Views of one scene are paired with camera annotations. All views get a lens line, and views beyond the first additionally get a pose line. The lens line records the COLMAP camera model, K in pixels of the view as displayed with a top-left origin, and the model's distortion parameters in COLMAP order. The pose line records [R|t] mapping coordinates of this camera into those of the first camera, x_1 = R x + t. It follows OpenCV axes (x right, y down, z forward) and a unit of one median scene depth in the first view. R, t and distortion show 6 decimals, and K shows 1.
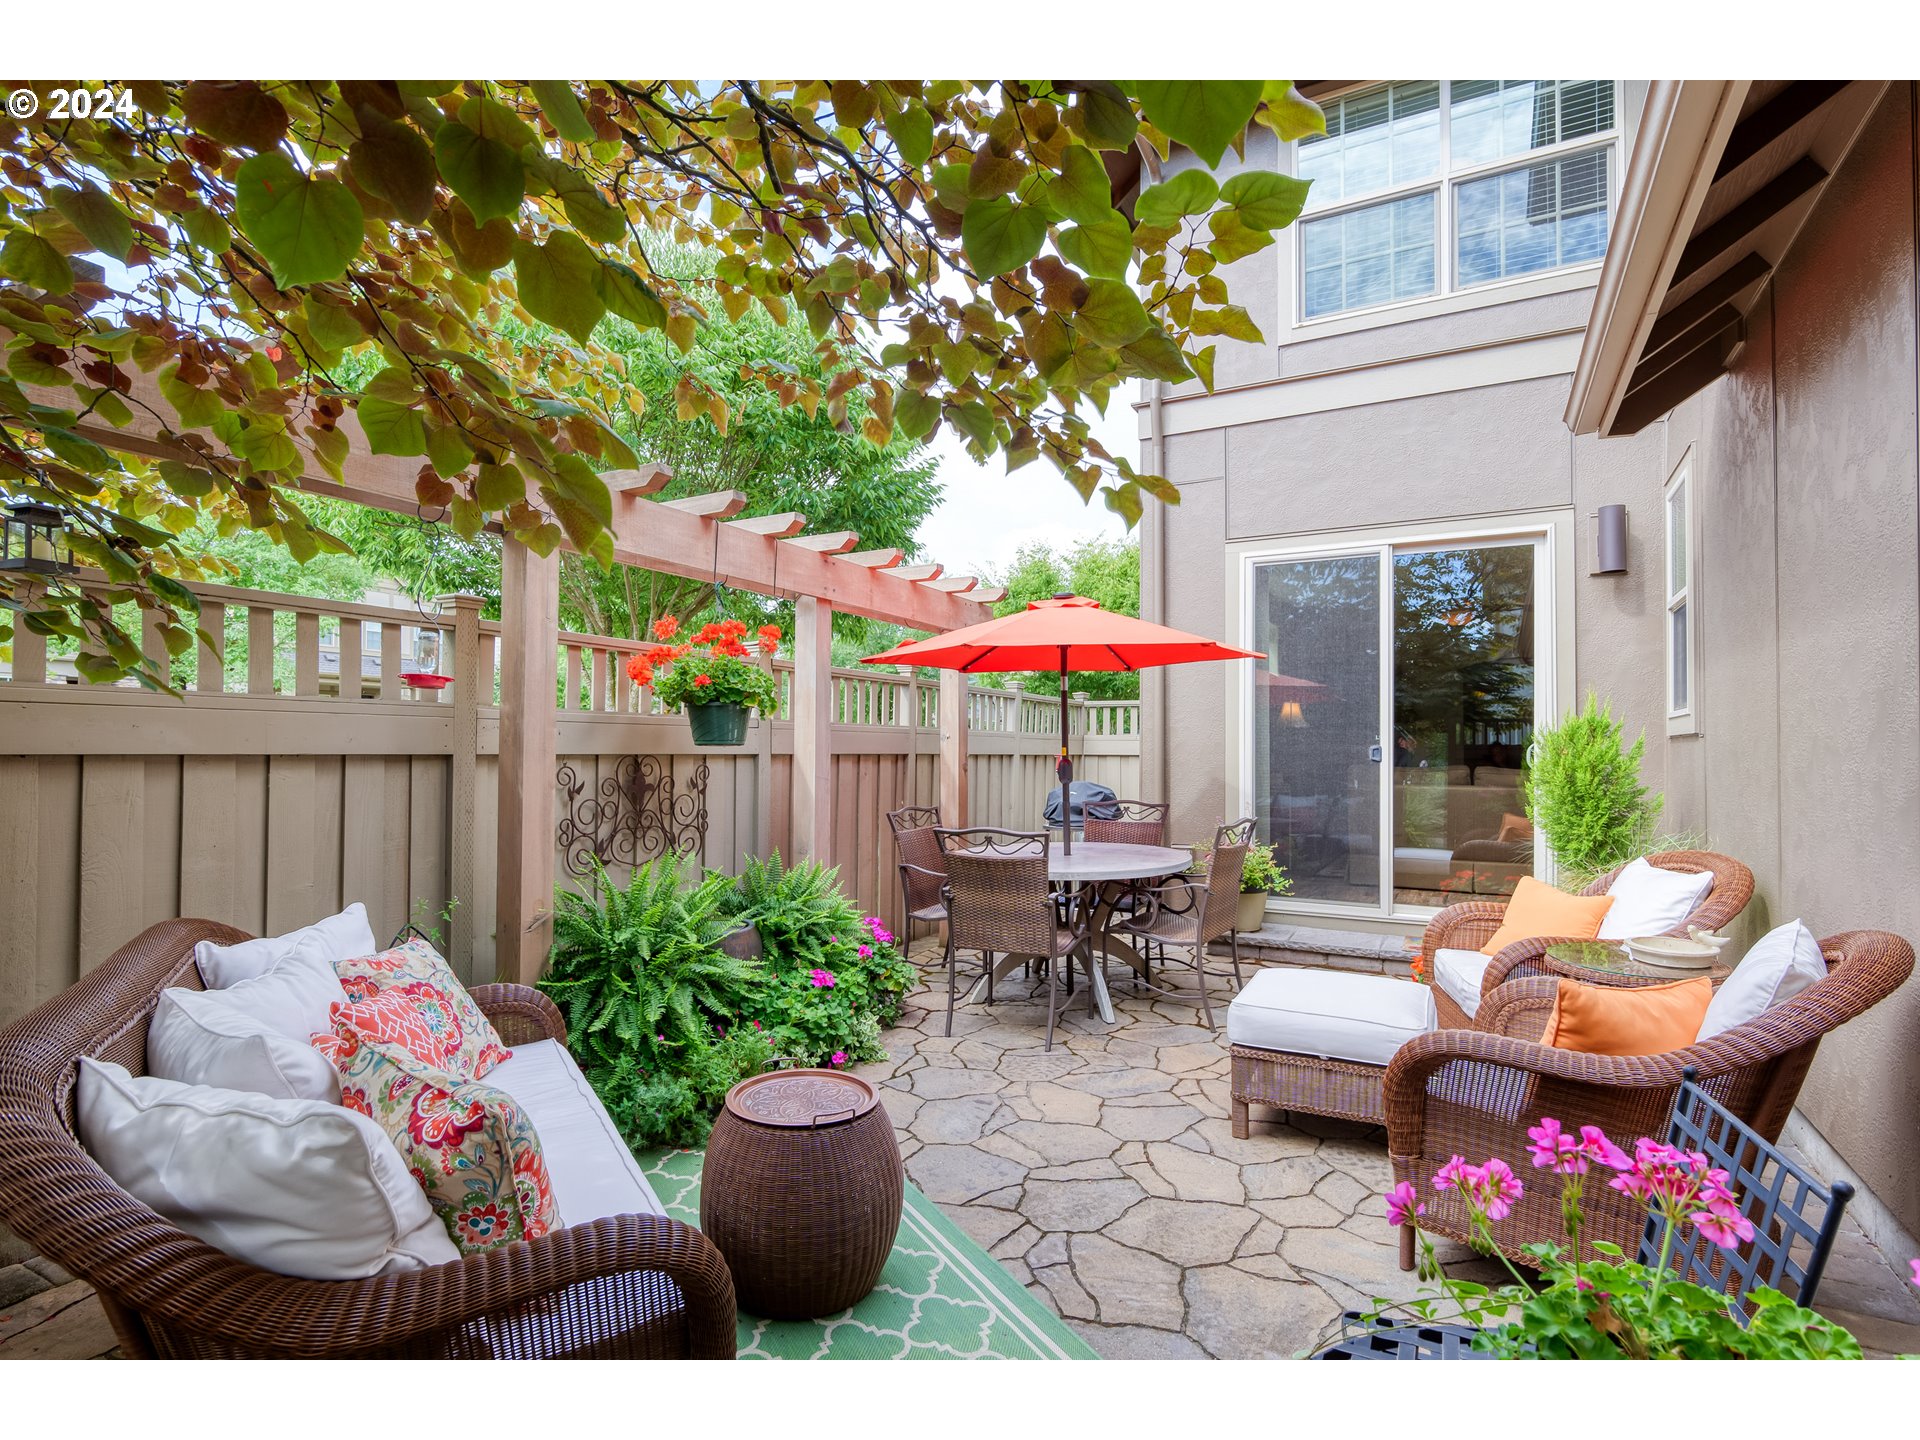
lens RADIAL K [[970.1, 0, 969.3], [0, 970.1, 724.7], [0, 0, 1]] dist [-0.001628, 0.001781]
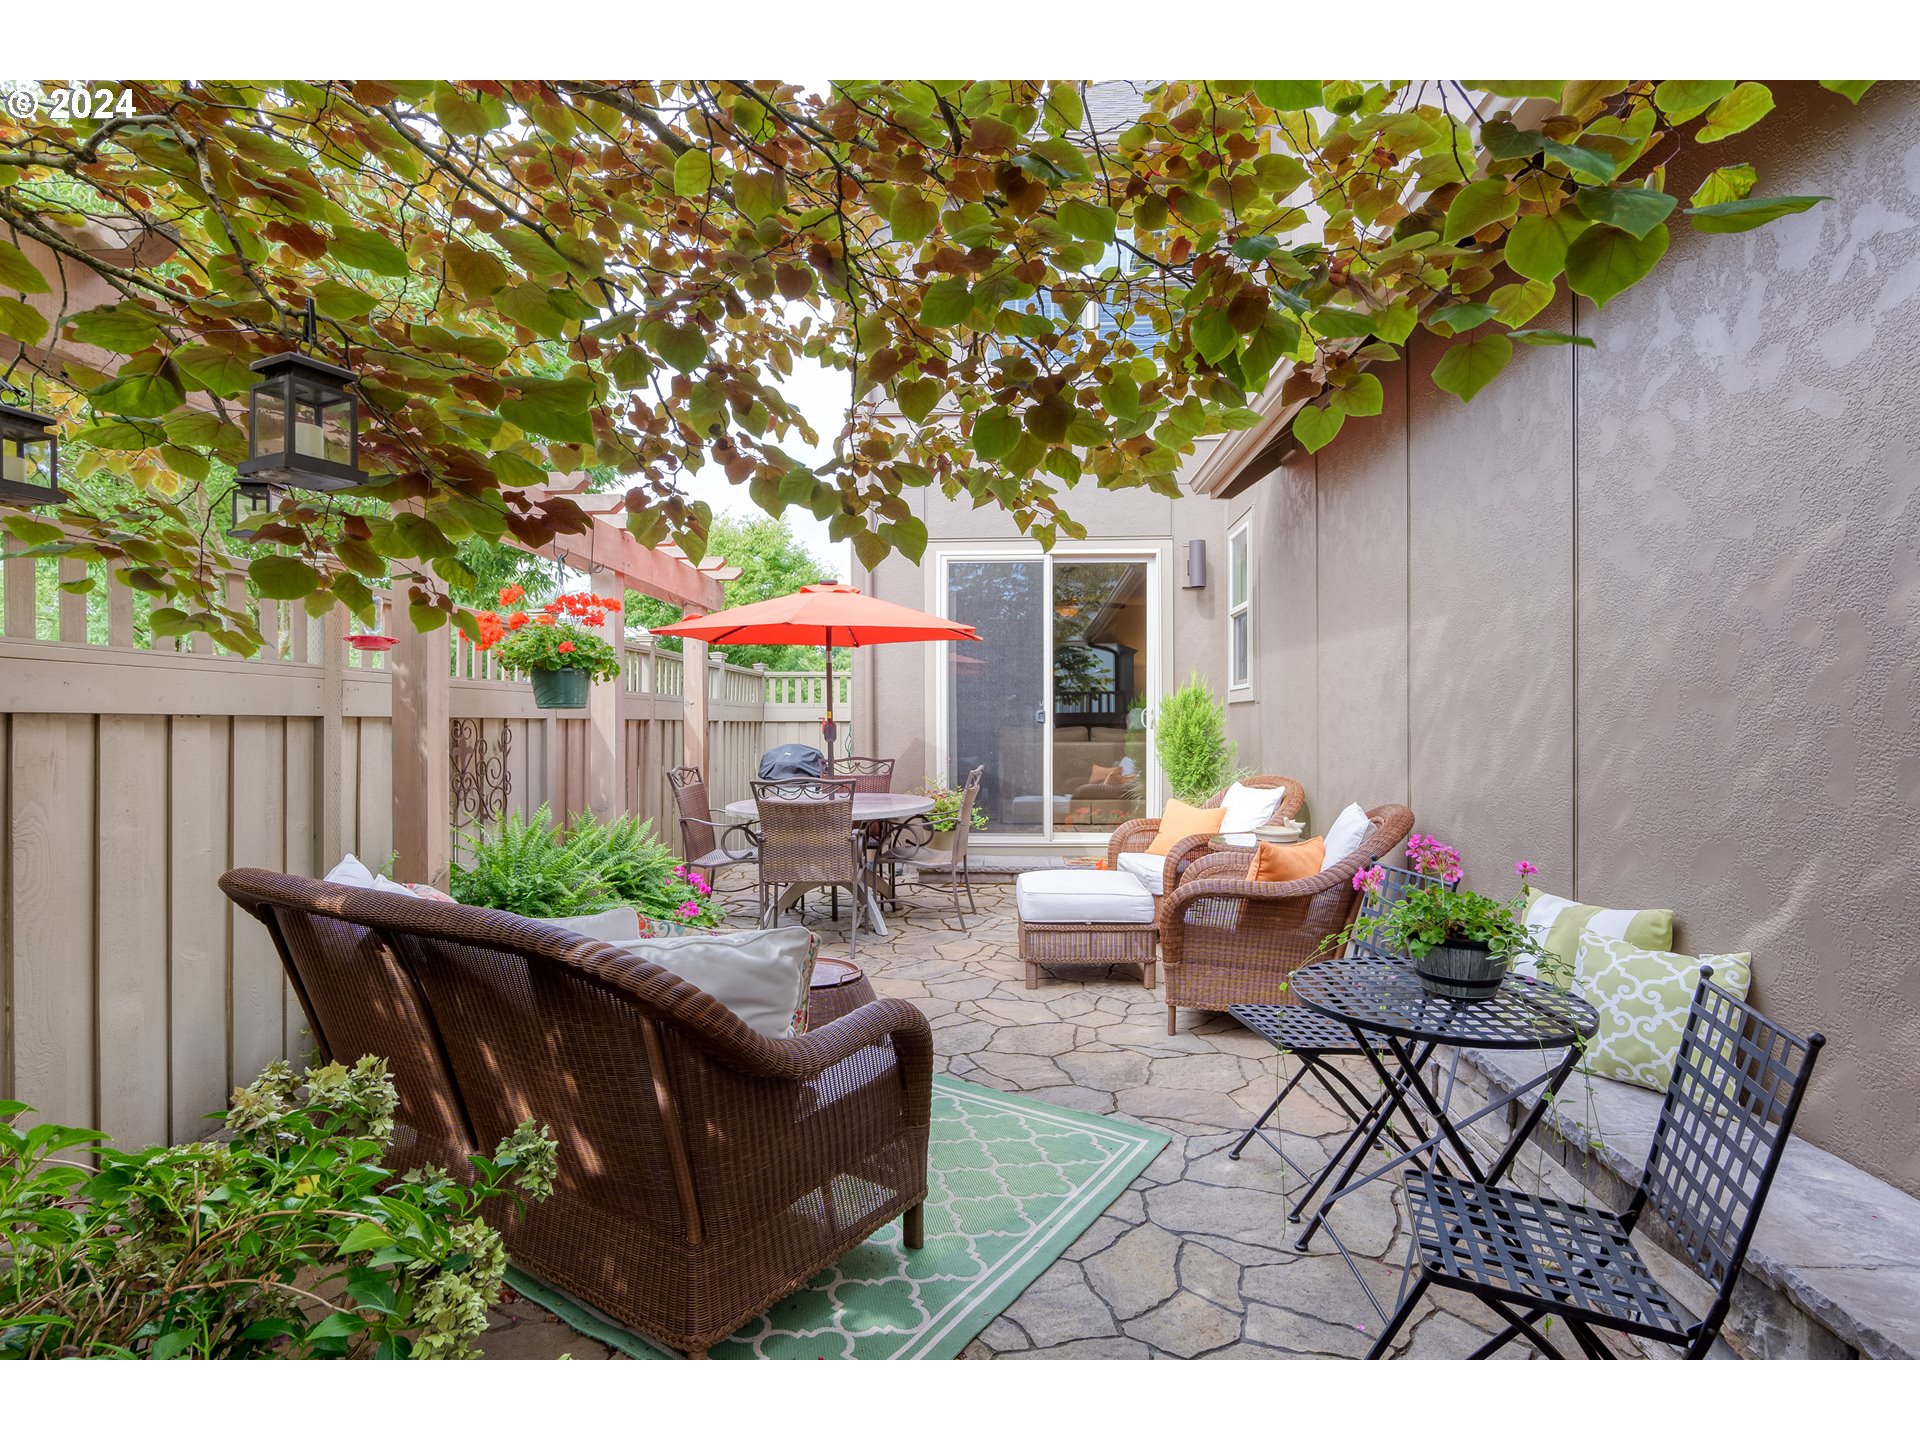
lens RADIAL K [[987.4, 0, 962.3], [0, 987.4, 712.8], [0, 0, 1]] dist [-0.002700, -0.000275]
pose [[0.894498, -0.001615, 0.447068, -0.395699], [-0.005525, 0.999877, 0.014666, 0.009039], [-0.447037, -0.015589, 0.894380, -0.192959]]
